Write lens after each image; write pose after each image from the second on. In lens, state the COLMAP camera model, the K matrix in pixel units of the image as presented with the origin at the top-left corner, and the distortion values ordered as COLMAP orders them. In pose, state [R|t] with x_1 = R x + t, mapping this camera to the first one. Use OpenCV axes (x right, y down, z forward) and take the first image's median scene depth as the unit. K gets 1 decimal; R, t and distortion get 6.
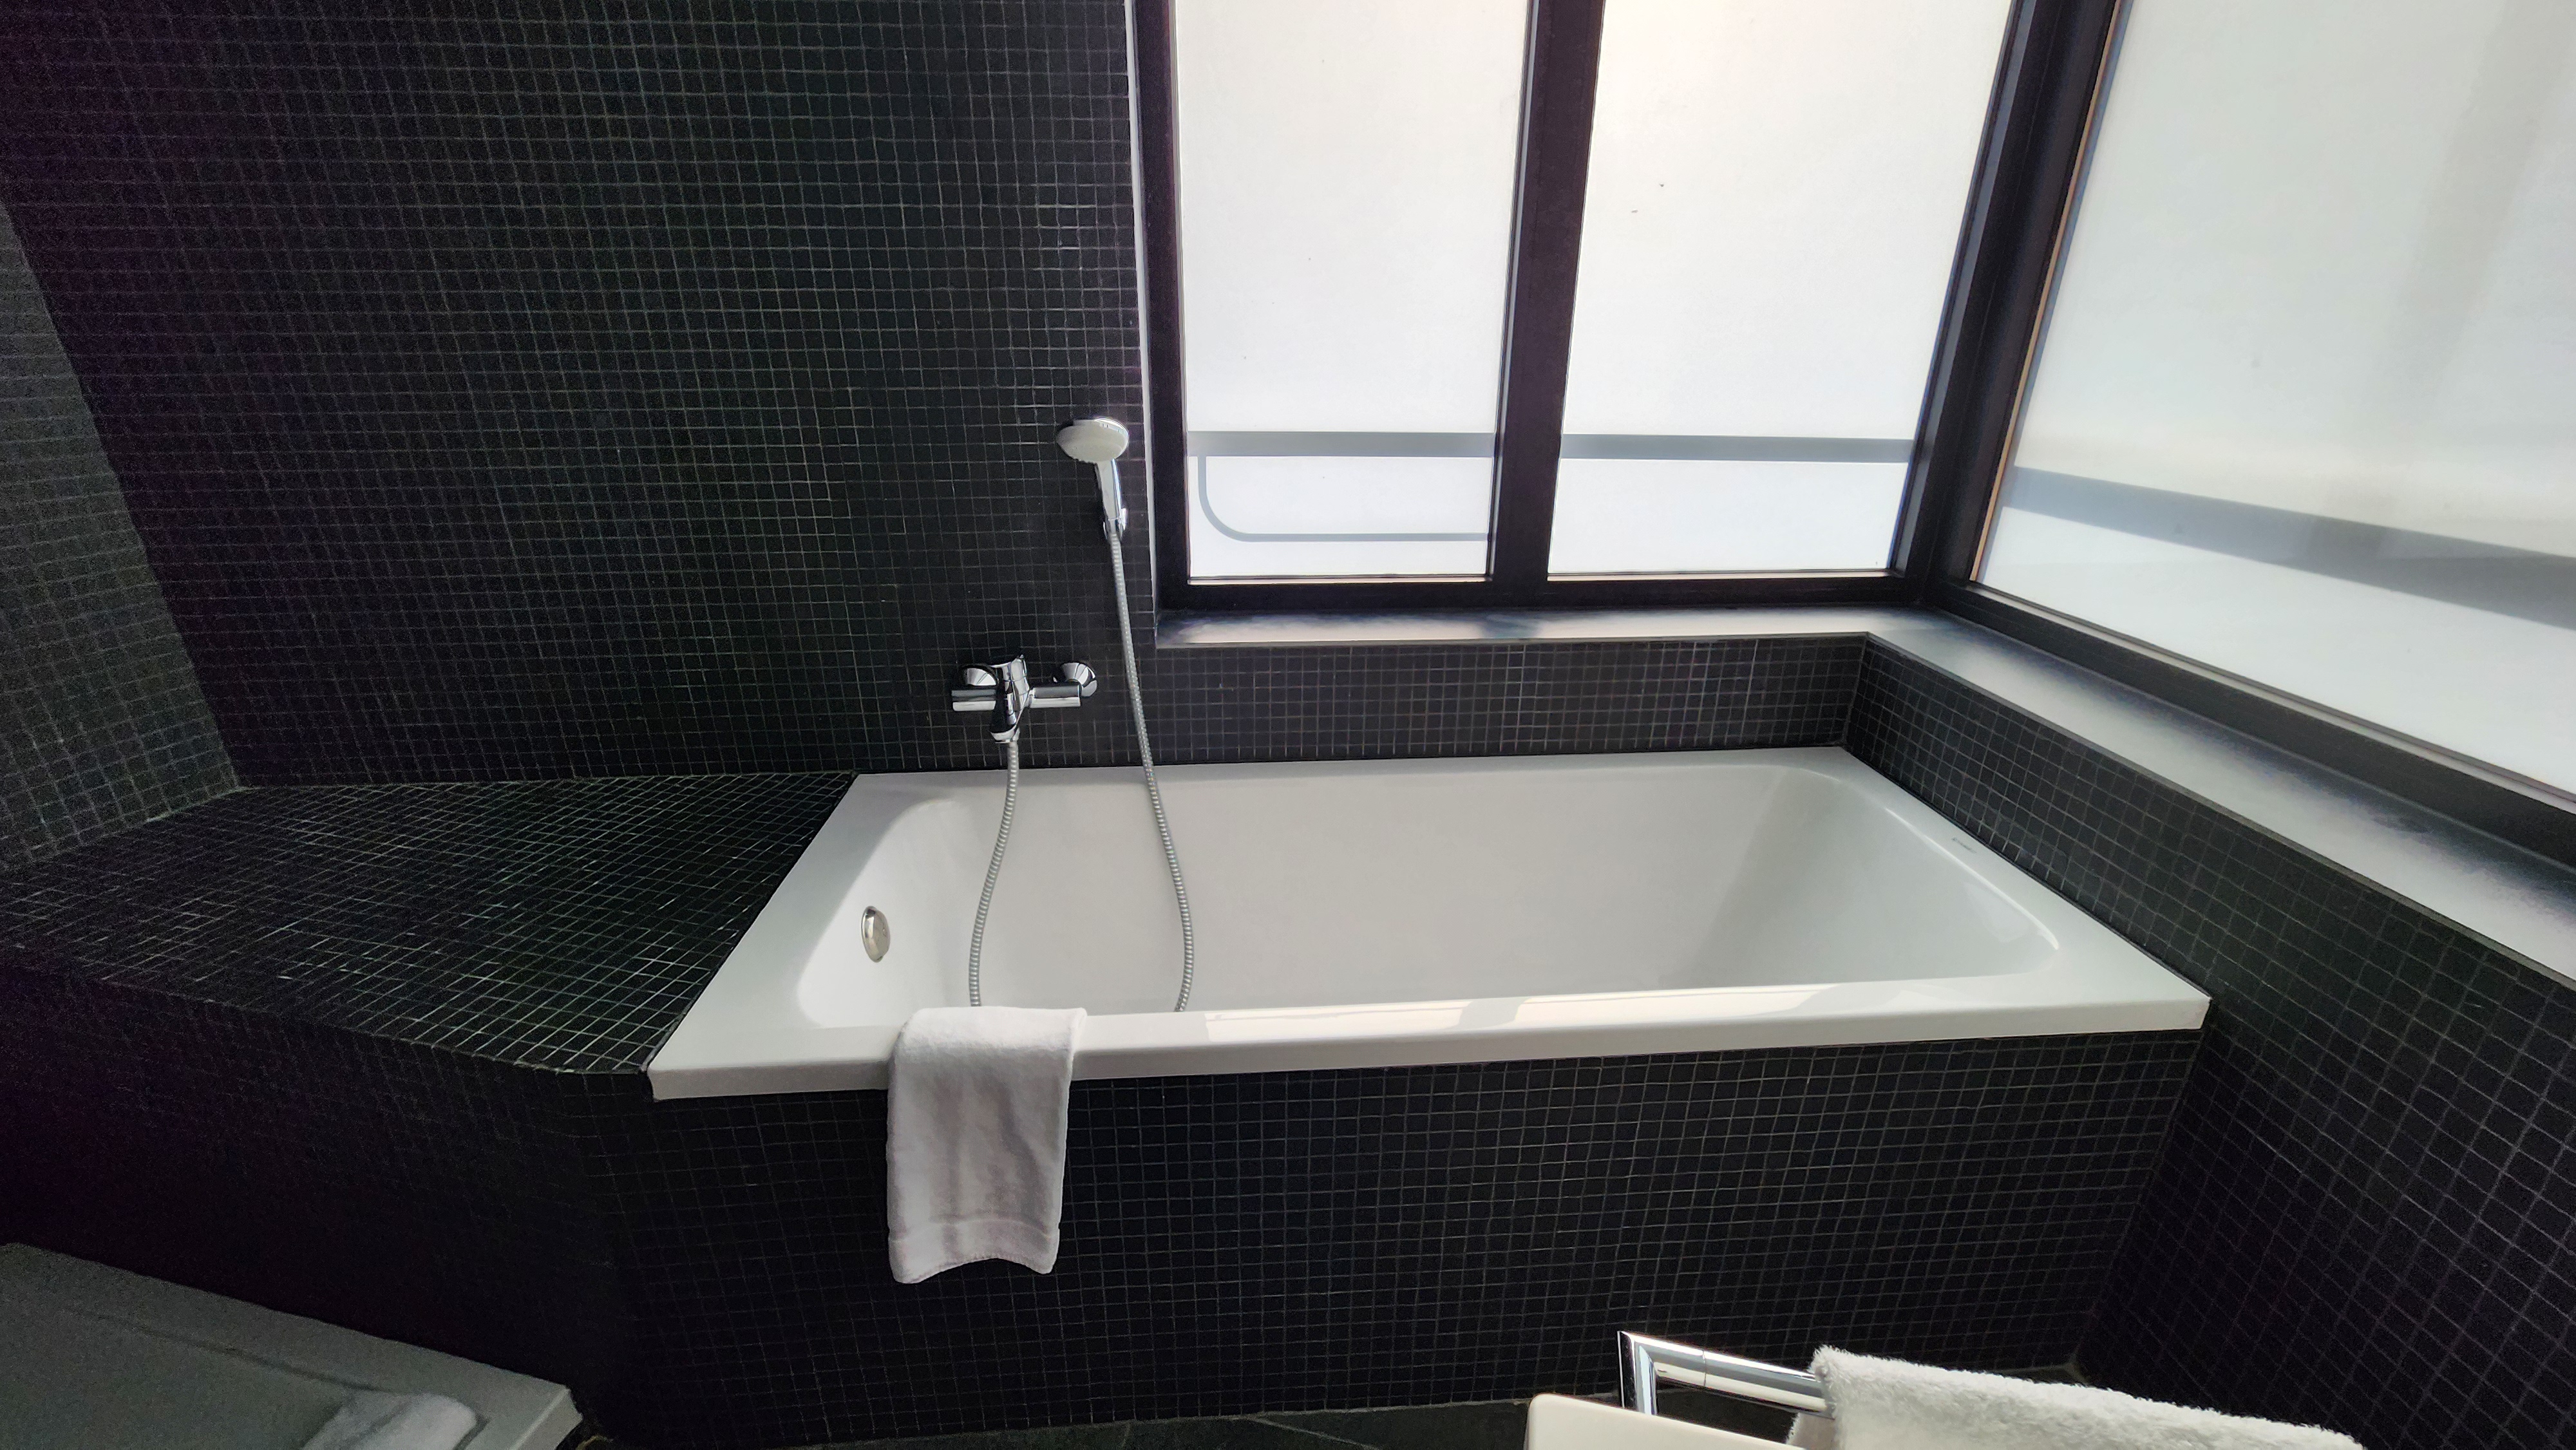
lens RADIAL K [[1069.2, 0, 1294.7], [0, 1069.2, 738.4], [0, 0, 1]] dist [0.001720, 0.000053]
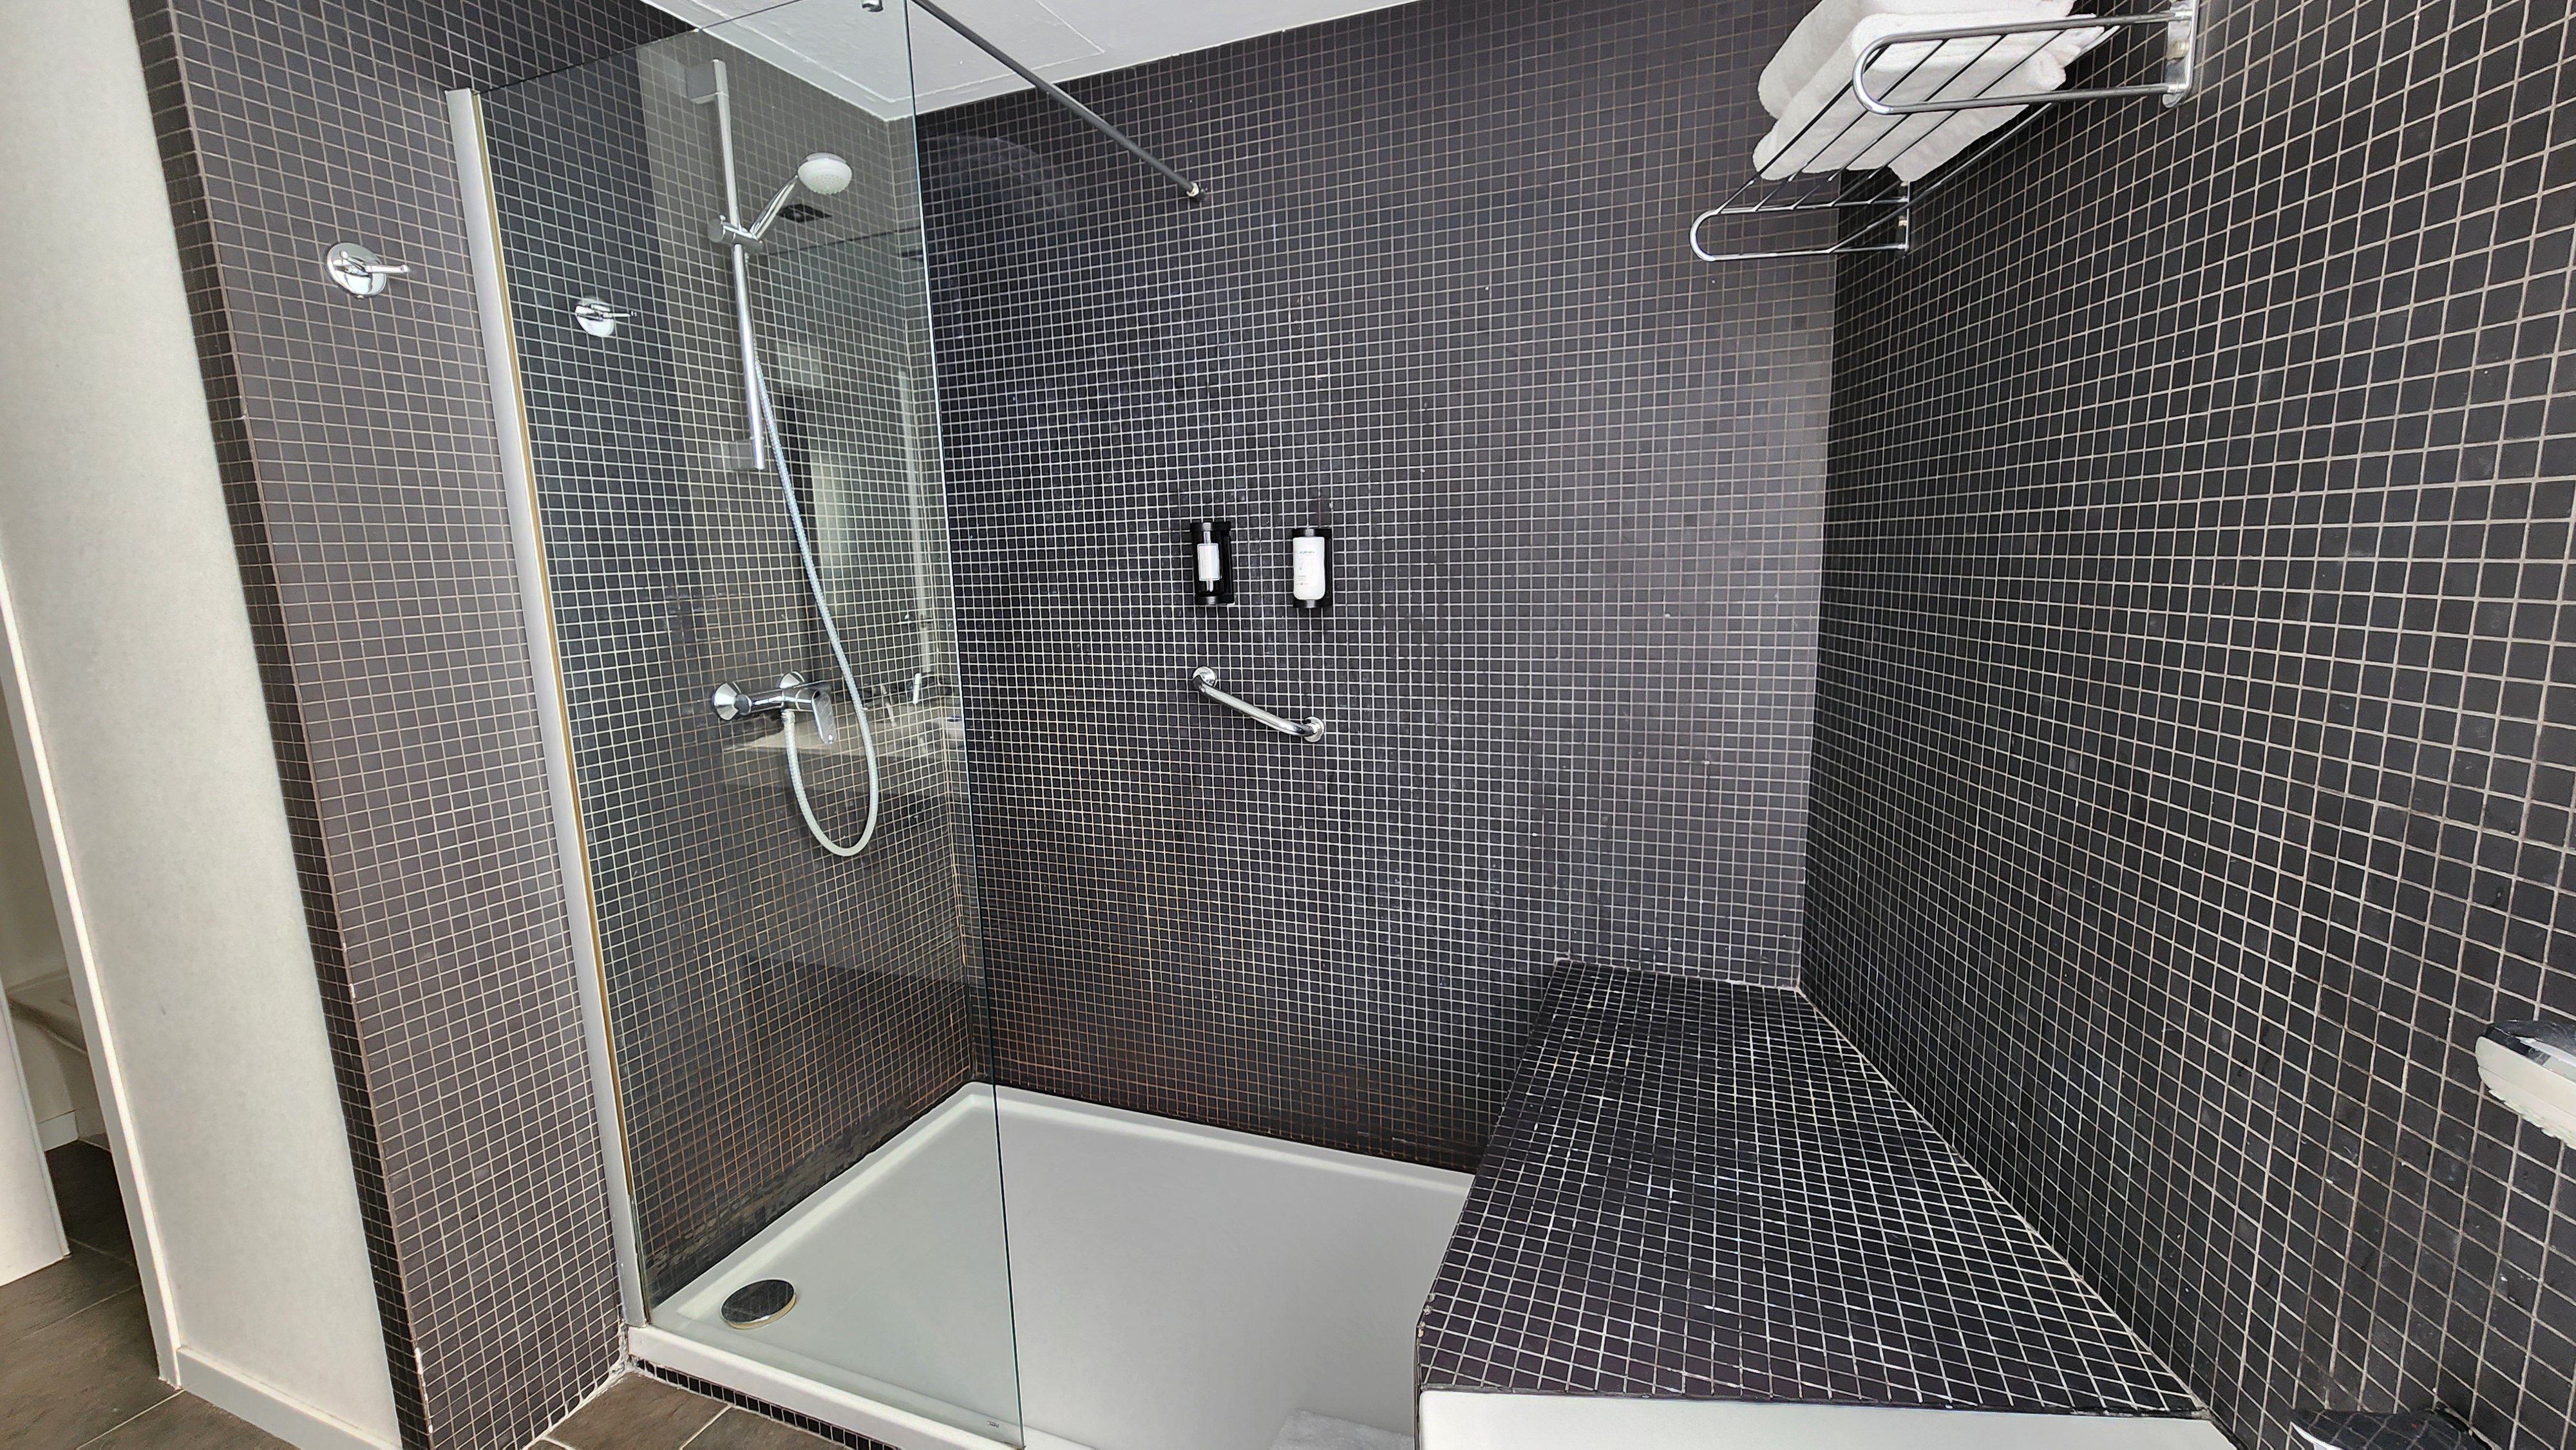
lens RADIAL K [[1069.2, 0, 1278.5], [0, 1069.2, 724.2], [0, 0, 1]] dist [0.001720, 0.000053]
pose [[-0.160454, 0.164273, -0.973277, 0.179330], [-0.347717, 0.913434, 0.211497, -0.281076], [0.923768, 0.372361, -0.089444, 0.521956]]
